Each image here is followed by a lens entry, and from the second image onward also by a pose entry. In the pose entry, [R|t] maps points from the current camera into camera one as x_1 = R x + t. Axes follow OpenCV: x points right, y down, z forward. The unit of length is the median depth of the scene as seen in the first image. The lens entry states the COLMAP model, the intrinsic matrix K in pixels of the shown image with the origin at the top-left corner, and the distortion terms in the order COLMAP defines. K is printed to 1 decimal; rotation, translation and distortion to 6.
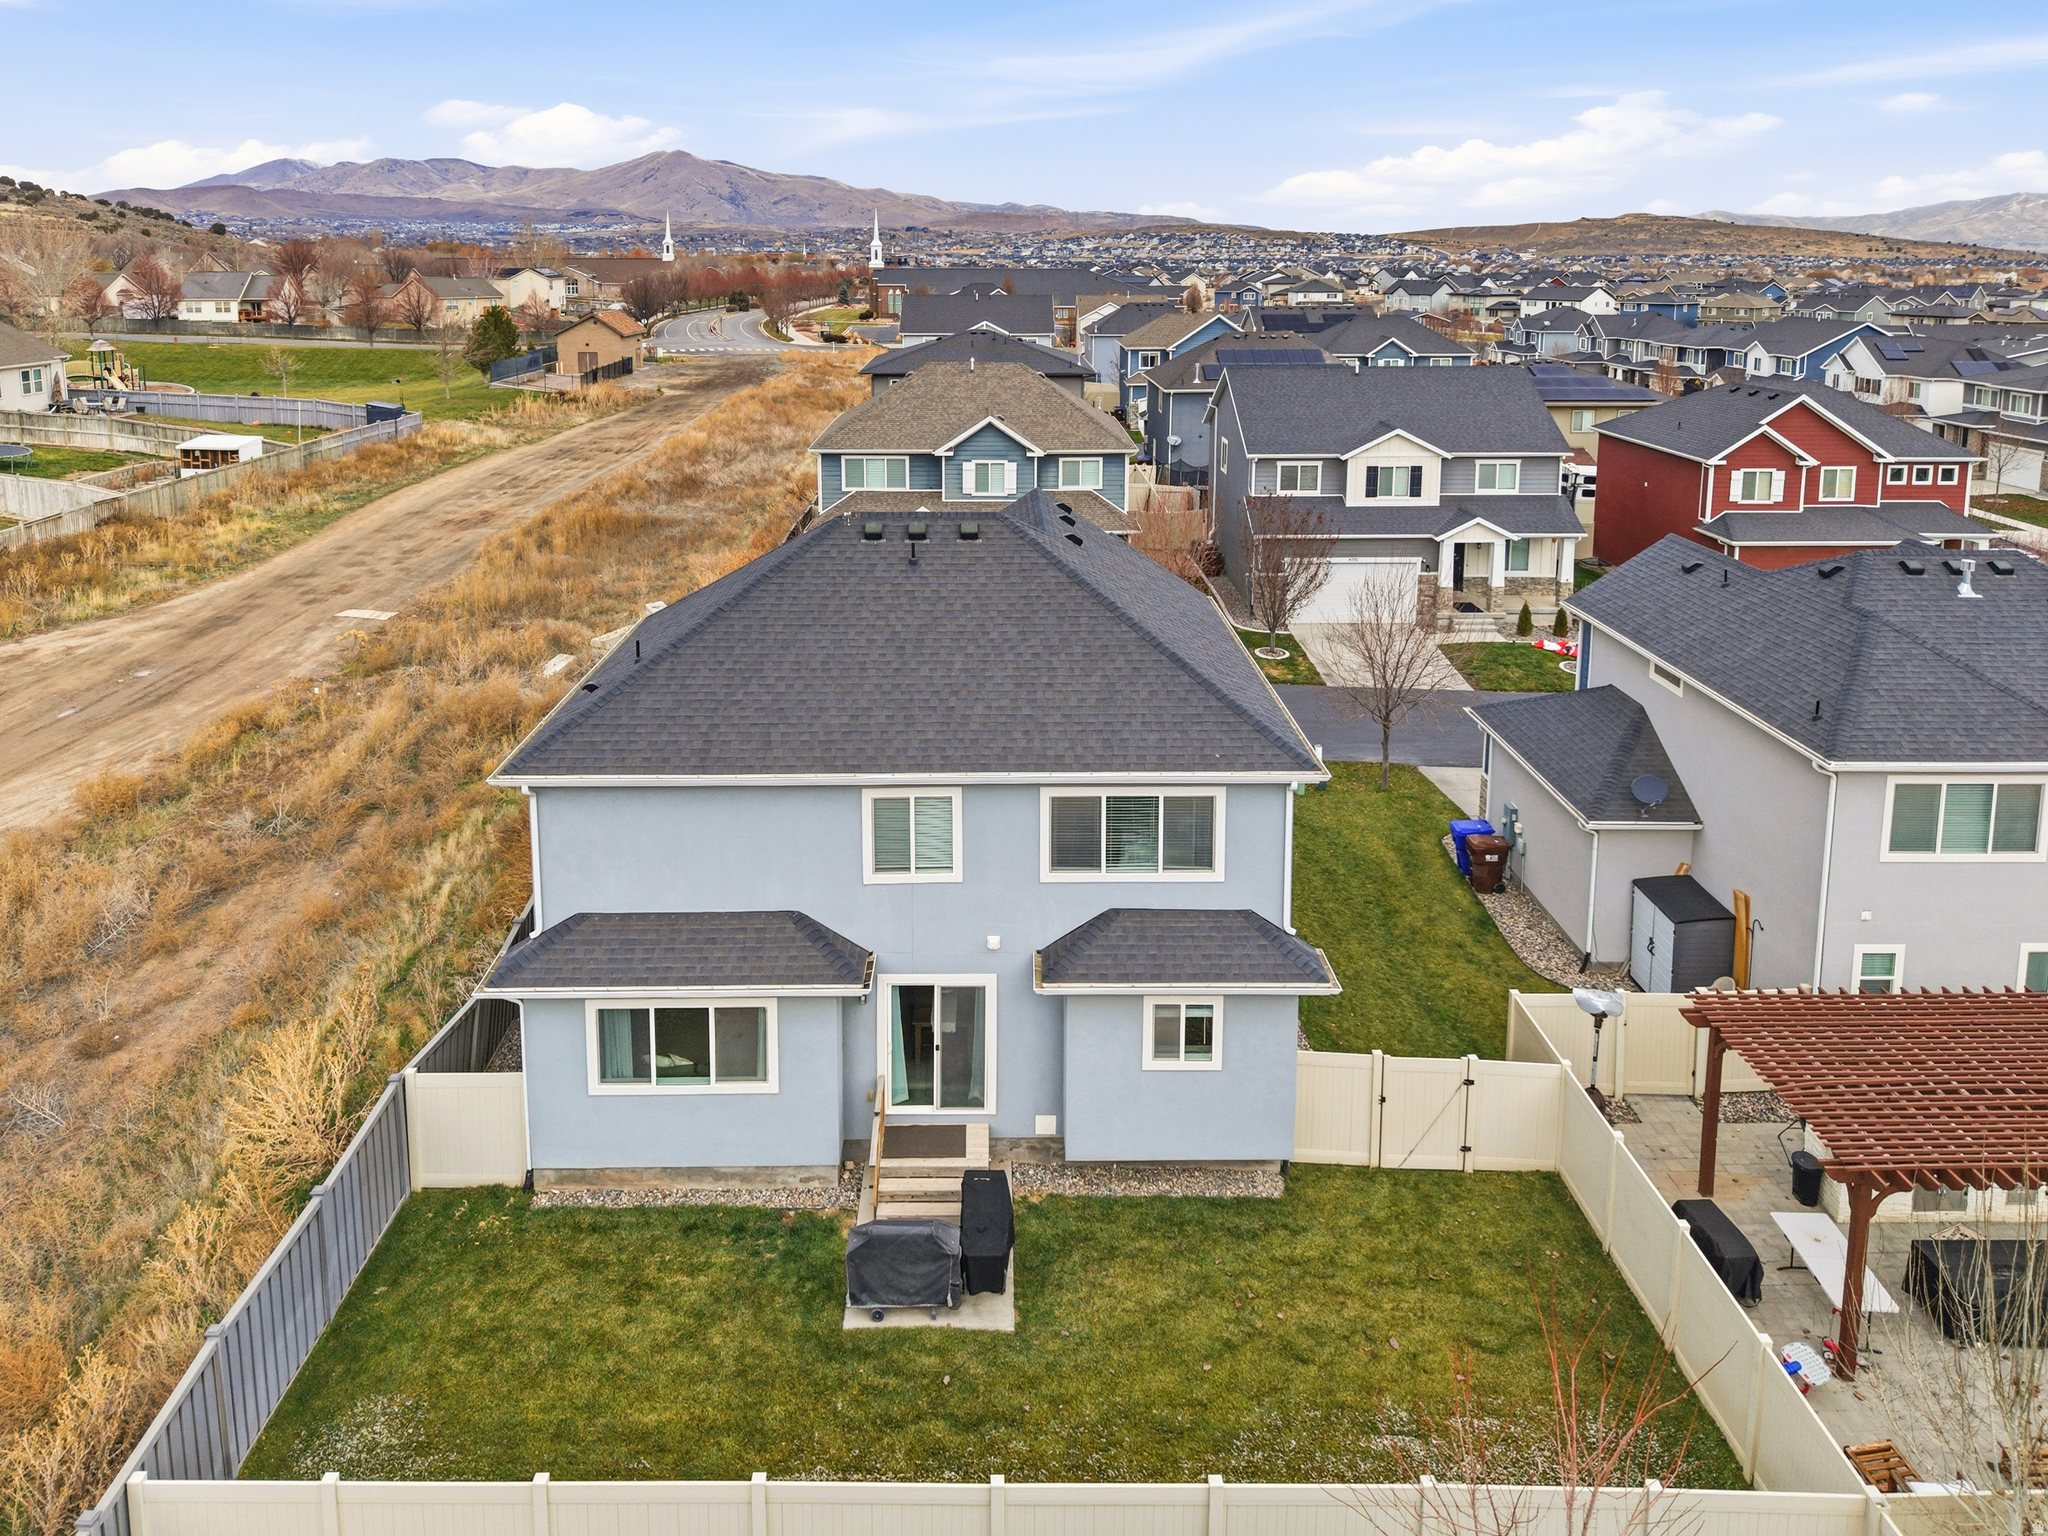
lens RADIAL K [[1446.6, 0, 1020.4], [0, 1446.6, 716.1], [0, 0, 1]] dist [0.001747, -0.030881]
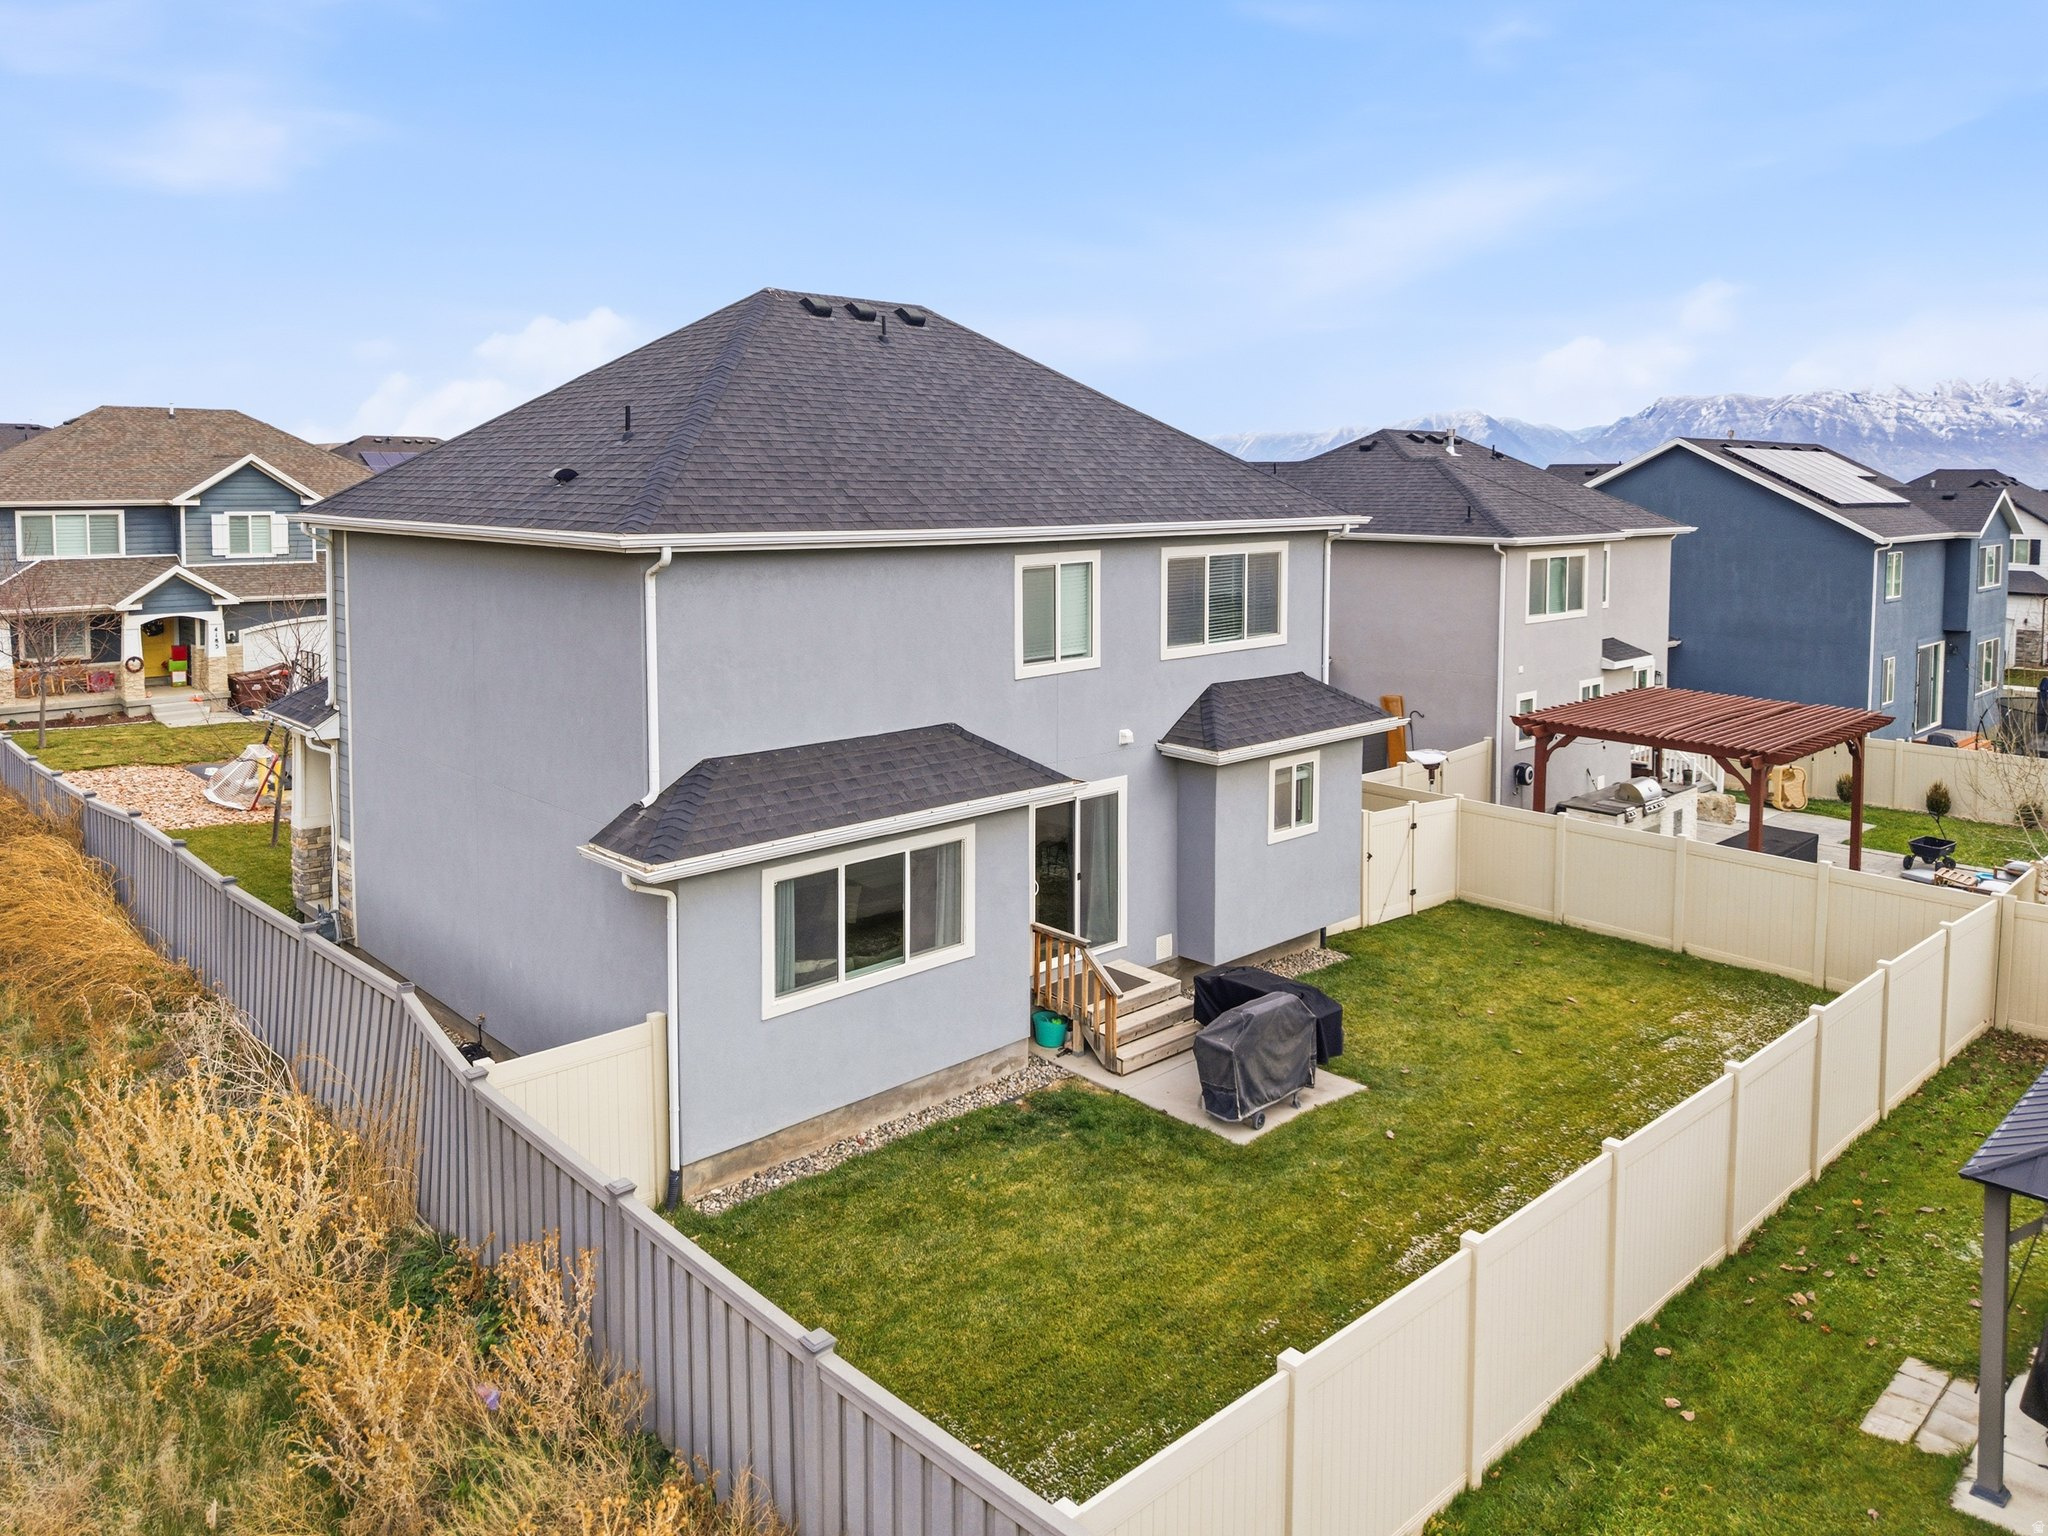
lens RADIAL K [[1390.8, 0, 1024.0], [0, 1390.8, 768.0], [0, 0, 1]] dist [0.010382, 0.002369]
pose [[0.733726, -0.126595, 0.667548, -0.644343], [0.195121, 0.980364, -0.028548, 0.189342], [-0.650825, 0.151199, 0.744019, 0.410545]]
